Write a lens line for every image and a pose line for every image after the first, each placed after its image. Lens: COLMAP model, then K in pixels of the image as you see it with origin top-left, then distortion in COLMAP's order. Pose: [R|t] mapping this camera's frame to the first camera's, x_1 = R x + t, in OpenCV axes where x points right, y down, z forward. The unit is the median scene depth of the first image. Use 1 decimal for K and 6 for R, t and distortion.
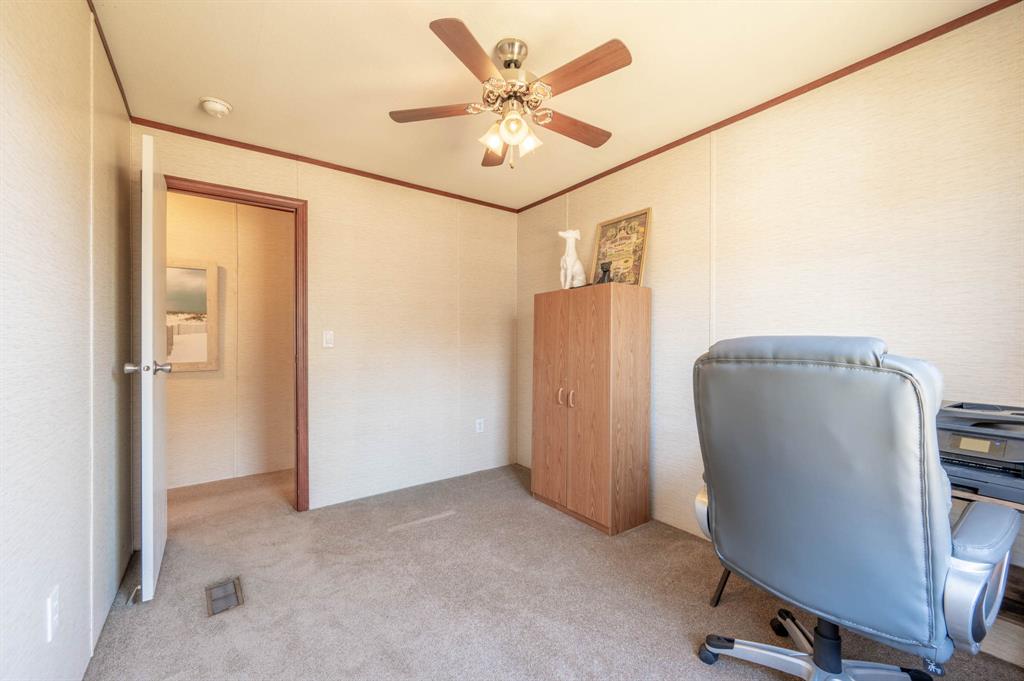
lens RADIAL K [[401.7, 0, 514.0], [0, 401.7, 343.5], [0, 0, 1]] dist [-0.002978, 0.000701]
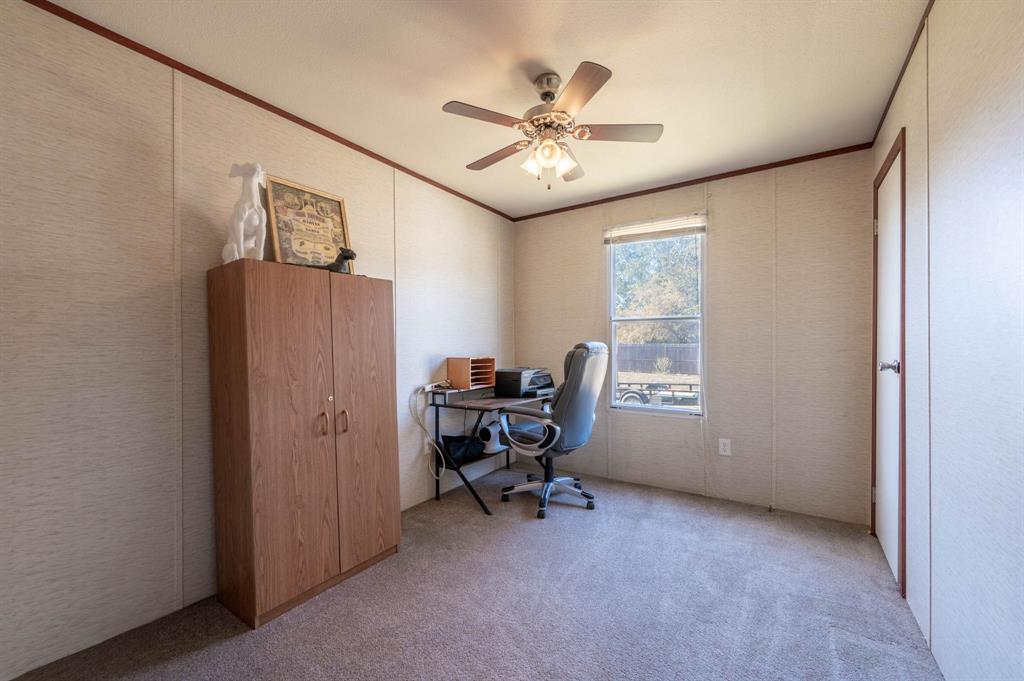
lens RADIAL K [[401.7, 0, 515.7], [0, 401.7, 342.6], [0, 0, 1]] dist [-0.002978, 0.000701]
pose [[-0.336539, 0.002839, 0.941665, -0.633257], [0.007532, 0.999972, -0.000323, -0.005714], [-0.941639, 0.006984, -0.336551, 0.904591]]
